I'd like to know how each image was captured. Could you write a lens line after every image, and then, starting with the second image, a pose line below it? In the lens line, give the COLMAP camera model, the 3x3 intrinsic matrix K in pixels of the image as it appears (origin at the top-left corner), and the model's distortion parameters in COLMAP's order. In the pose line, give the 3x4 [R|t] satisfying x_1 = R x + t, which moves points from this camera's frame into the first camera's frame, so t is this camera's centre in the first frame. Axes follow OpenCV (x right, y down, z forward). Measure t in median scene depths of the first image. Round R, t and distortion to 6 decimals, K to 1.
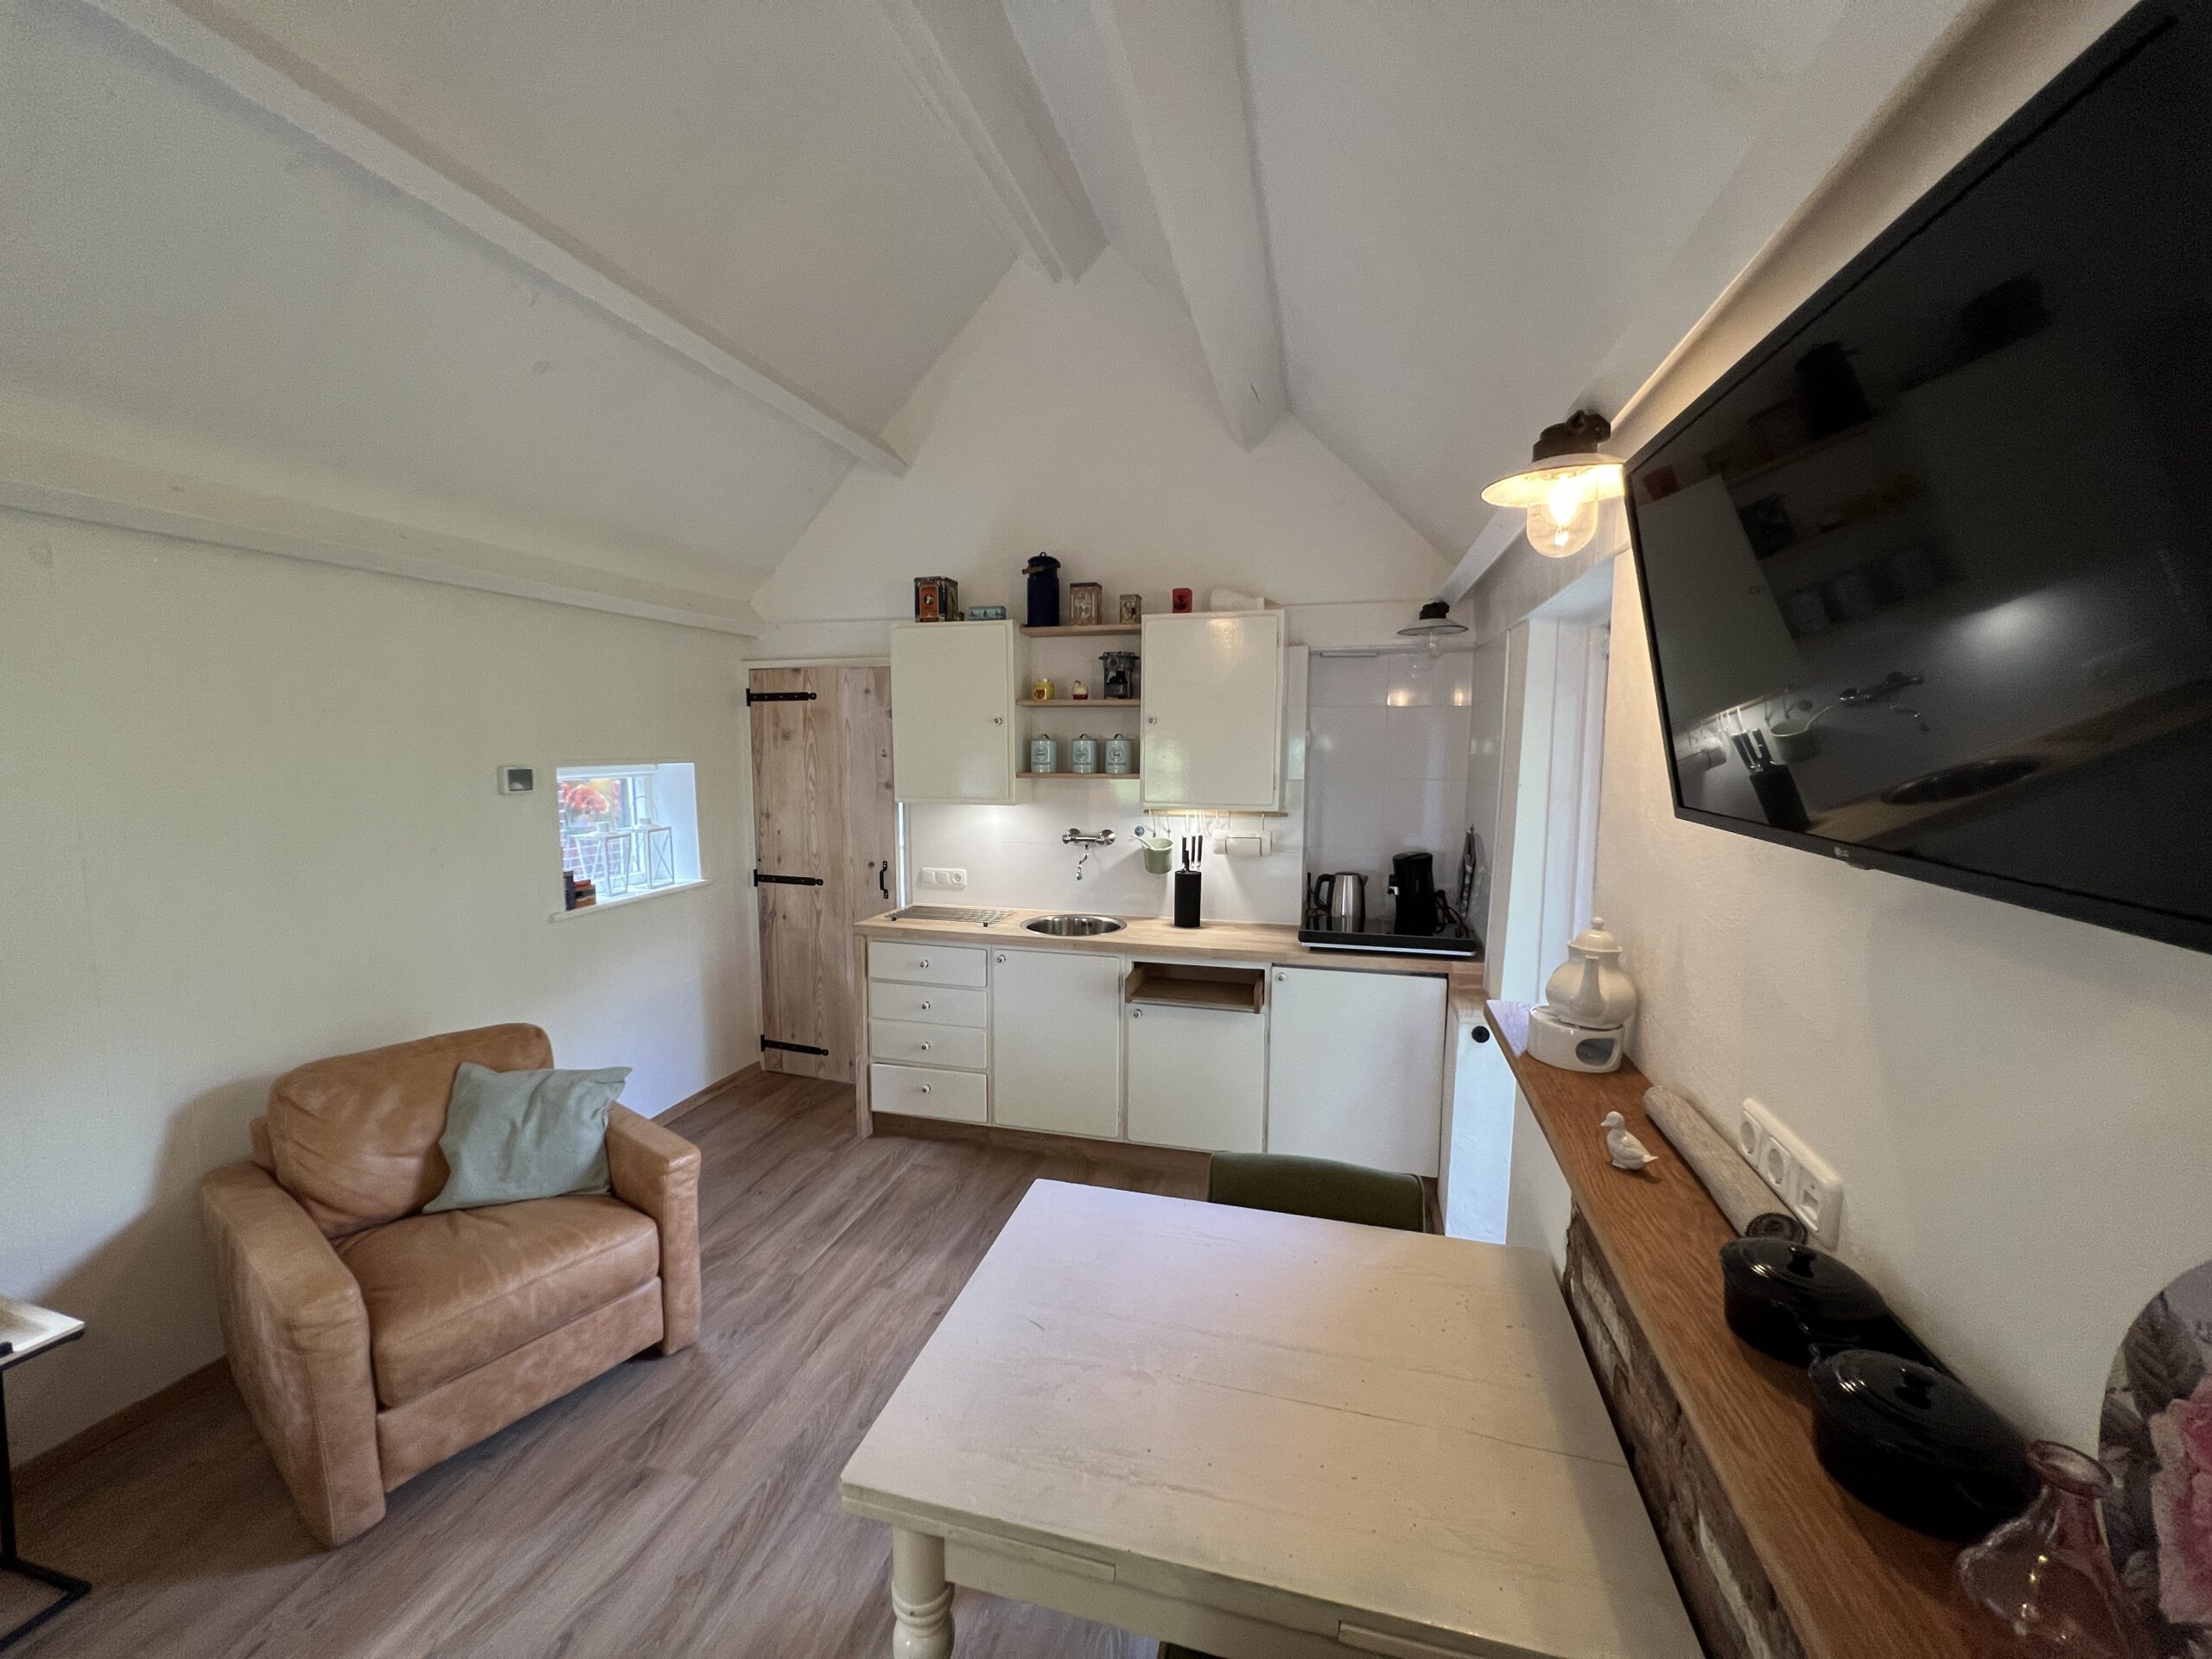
lens RADIAL K [[882.6, 0, 1103.3], [0, 882.6, 837.6], [0, 0, 1]] dist [0.000033, 0.000947]
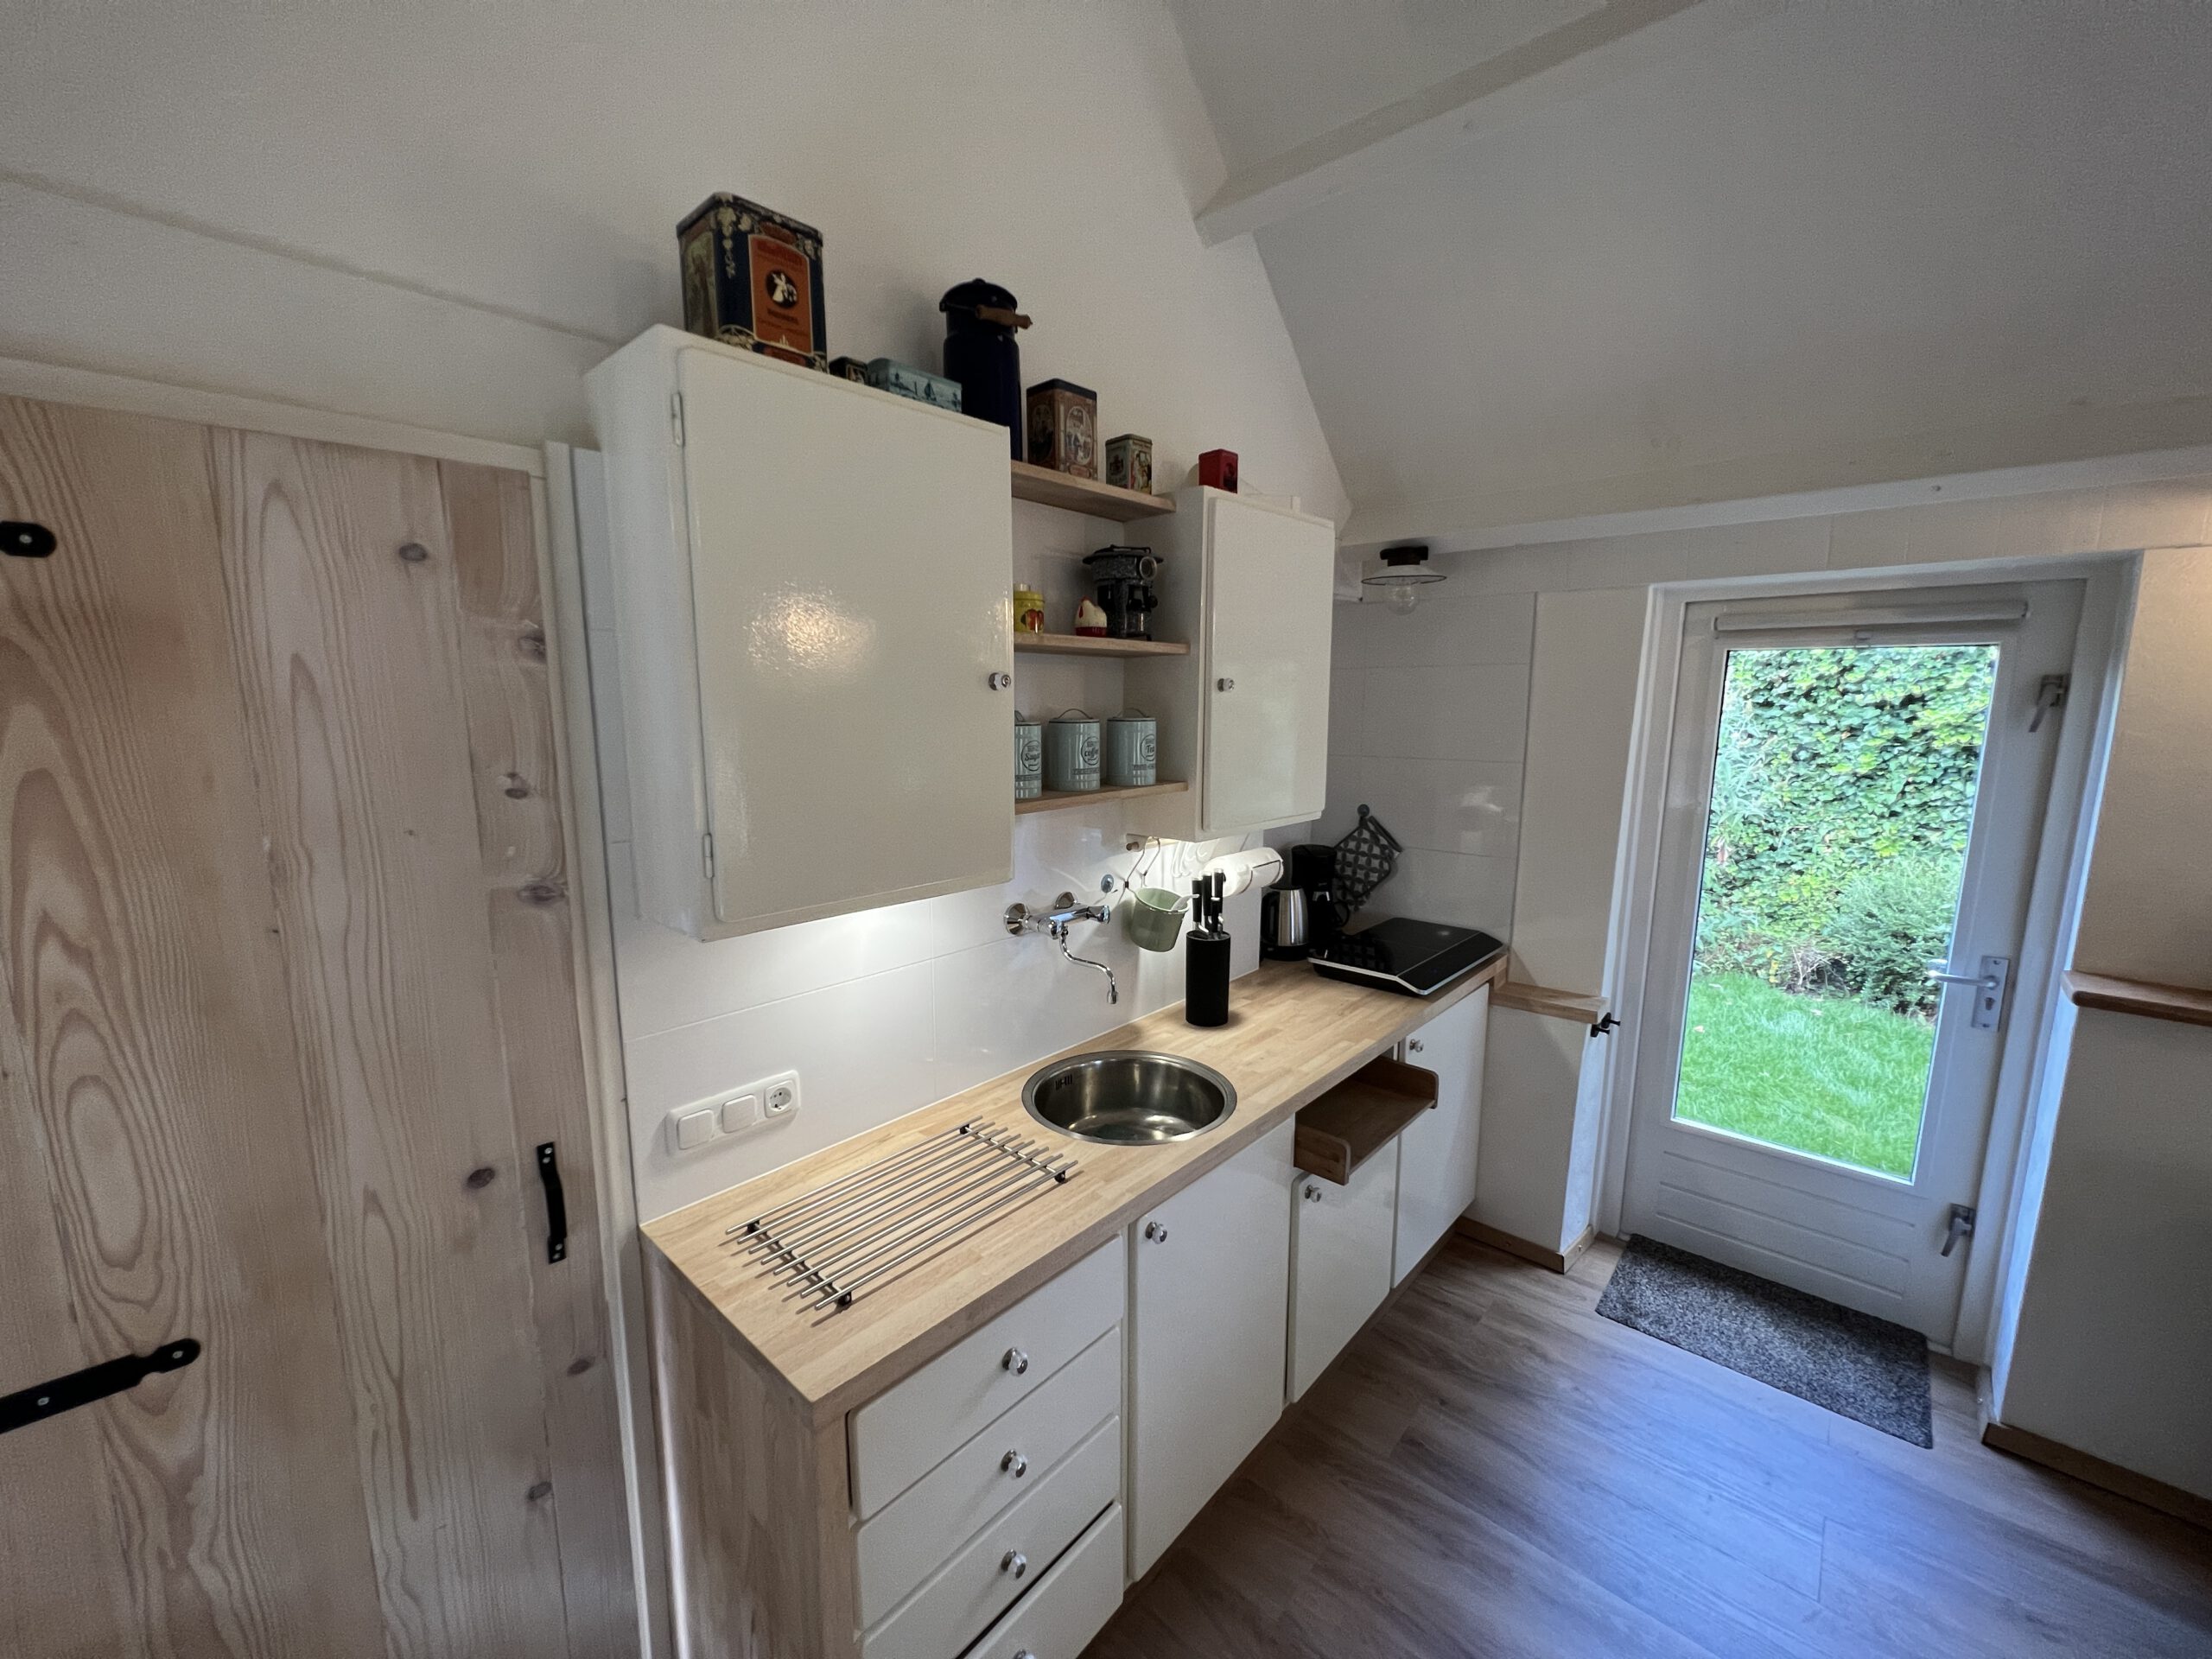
lens RADIAL K [[882.6, 0, 1103.3], [0, 882.6, 837.6], [0, 0, 1]] dist [0.000033, 0.000947]
pose [[0.455401, -0.147022, 0.878063, -0.448954], [0.090225, 0.988814, 0.118771, -0.103639], [-0.885703, 0.025135, 0.463572, 0.761522]]
